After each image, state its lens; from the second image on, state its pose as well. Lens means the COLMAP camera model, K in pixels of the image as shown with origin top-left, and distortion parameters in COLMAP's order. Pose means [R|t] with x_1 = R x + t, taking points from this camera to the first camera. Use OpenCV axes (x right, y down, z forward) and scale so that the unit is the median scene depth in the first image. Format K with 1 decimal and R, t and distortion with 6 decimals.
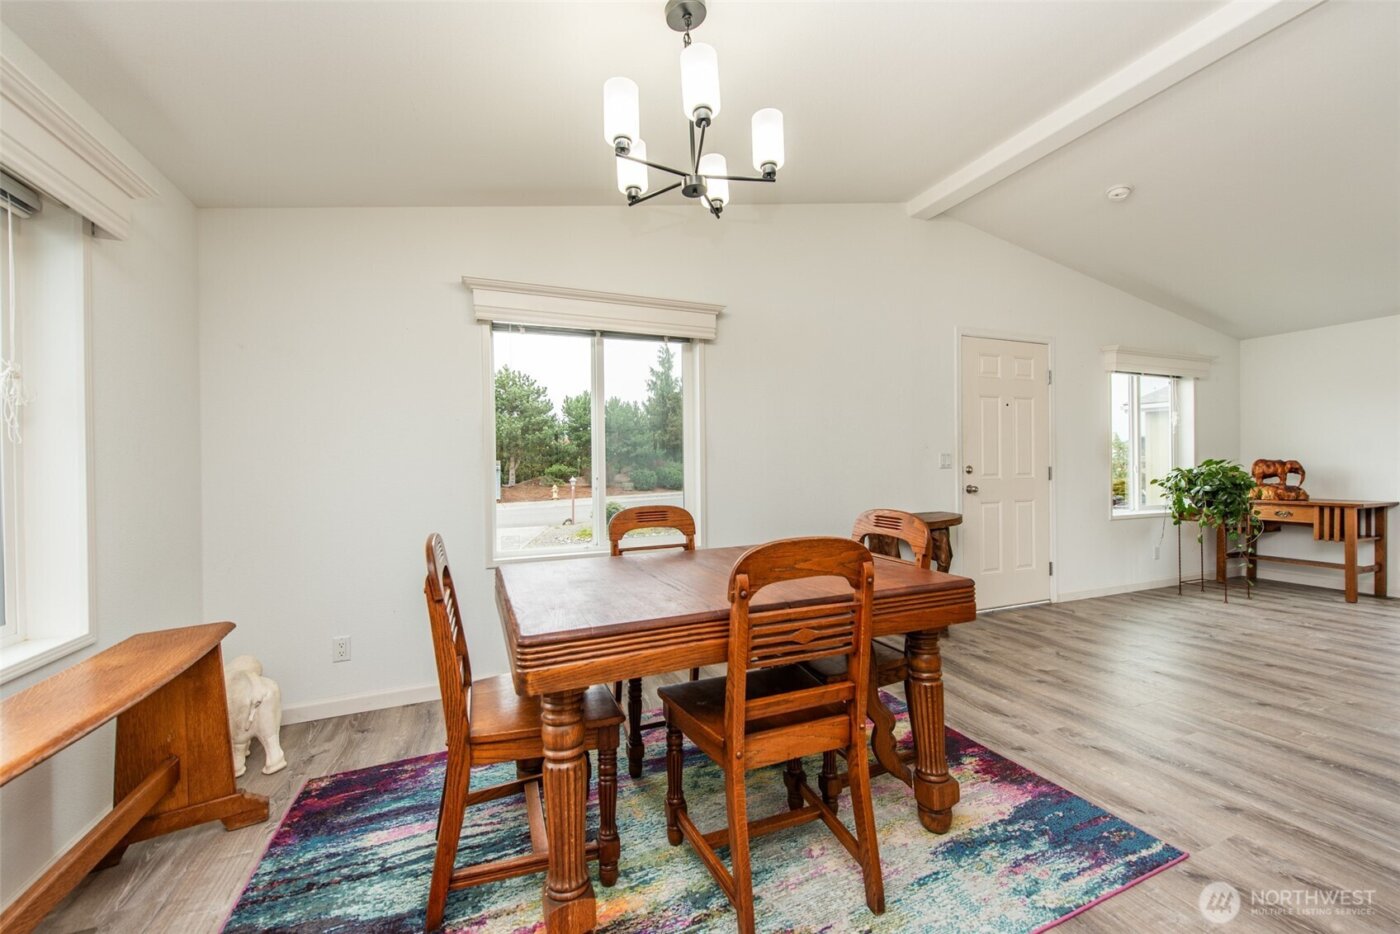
lens RADIAL K [[546.3, 0, 692.6], [0, 546.3, 469.9], [0, 0, 1]] dist [0.000724, 0.000359]
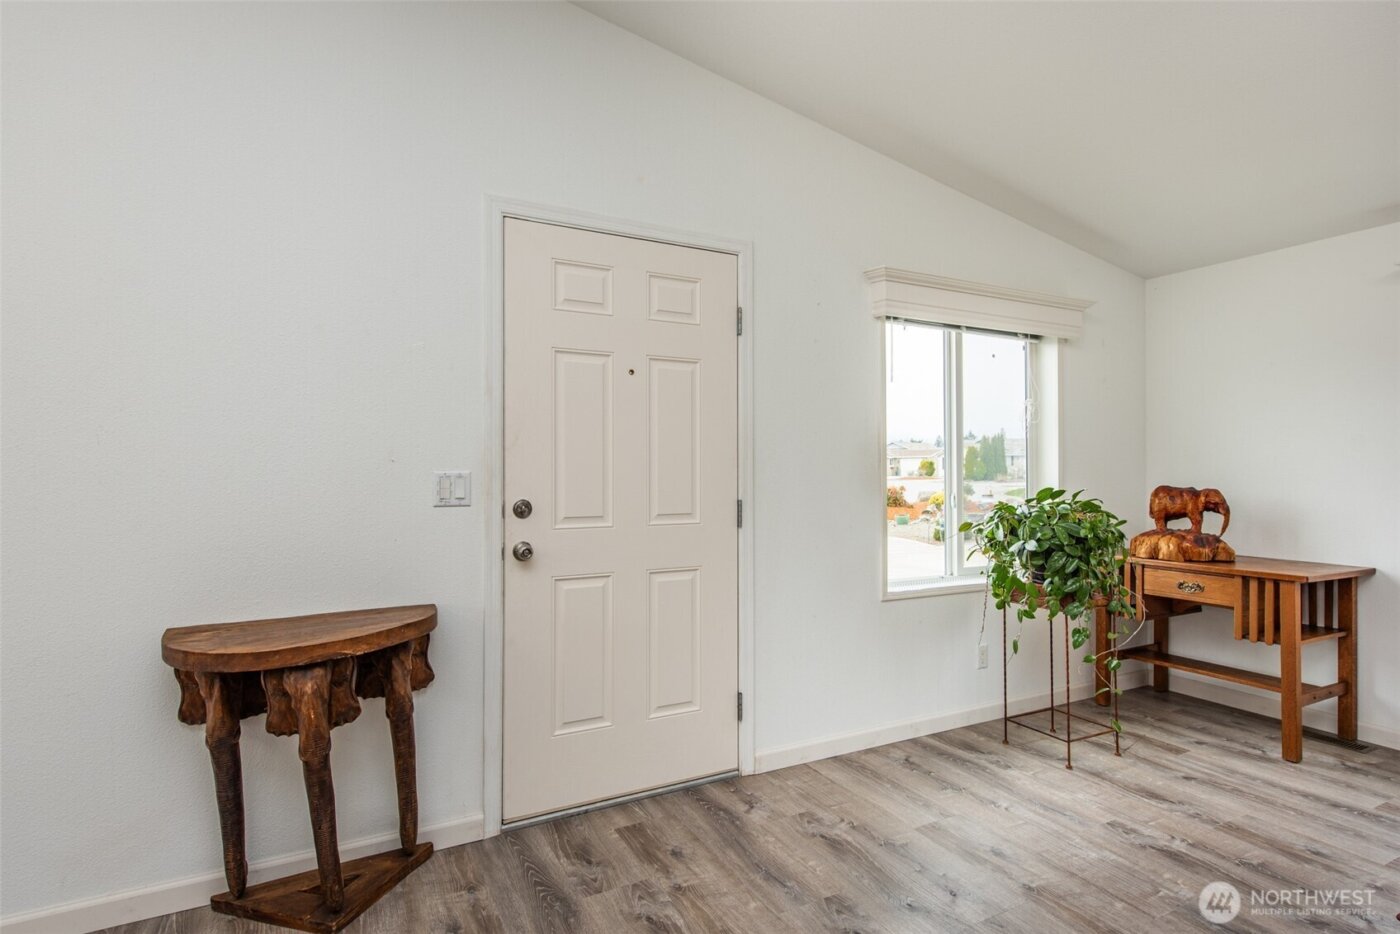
lens RADIAL K [[711.4, 0, 692.4], [0, 711.4, 468.7], [0, 0, 1]] dist [0.015609, -0.002061]
pose [[0.994586, 0.010901, 0.103342, 0.527120], [-0.009829, 0.999893, -0.010872, -0.026344], [-0.103449, 0.009798, 0.994586, 0.348461]]
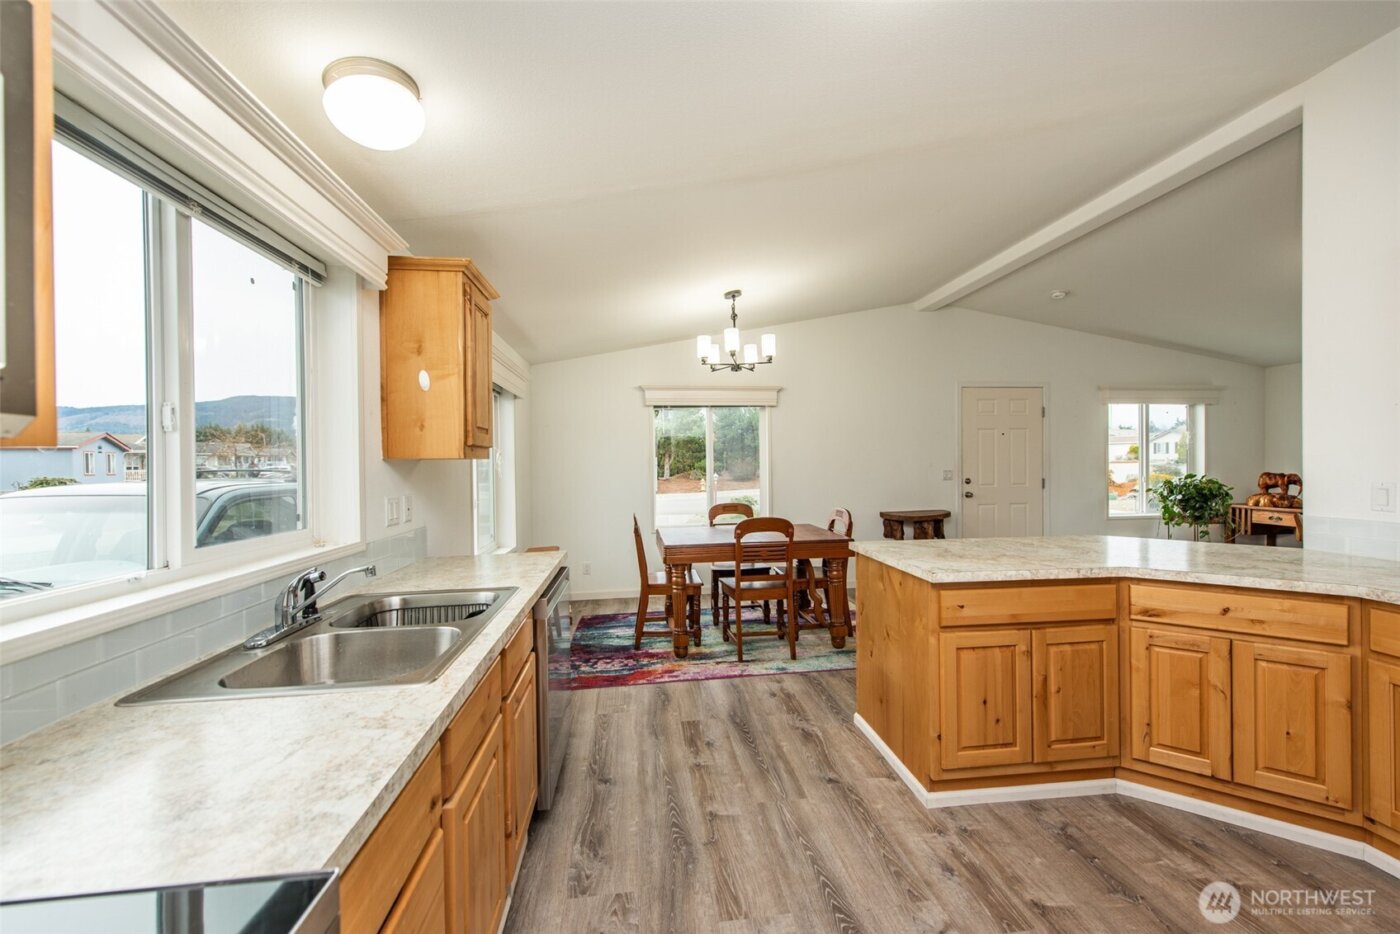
lens RADIAL K [[537.6, 0, 700.0], [0, 537.6, 467.0], [0, 0, 1]] dist [0.008030, -0.000196]
pose [[0.966876, 0.003055, -0.255228, 0.168267], [-0.000644, 0.999954, 0.009530, -0.045004], [0.255245, -0.009050, 0.966834, -0.488645]]
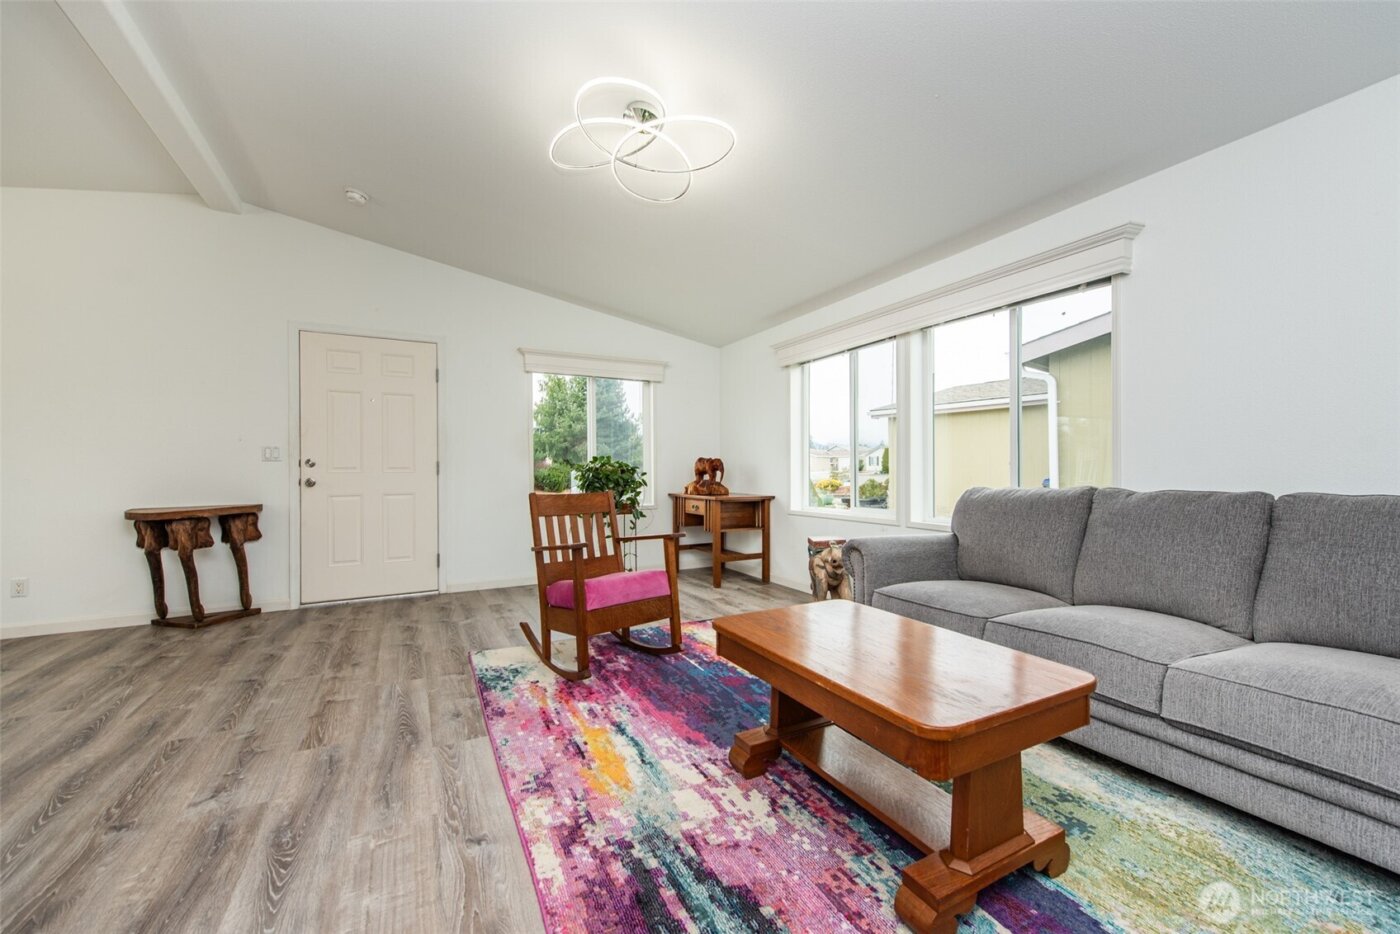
lens RADIAL K [[542.7, 0, 703.3], [0, 542.7, 467.8], [0, 0, 1]] dist [0.000965, -0.000179]
pose [[0.992471, 0.006747, 0.122297, 0.996201], [-0.005487, 0.999928, -0.010636, 0.013571], [-0.122360, 0.009885, 0.992437, -0.082530]]
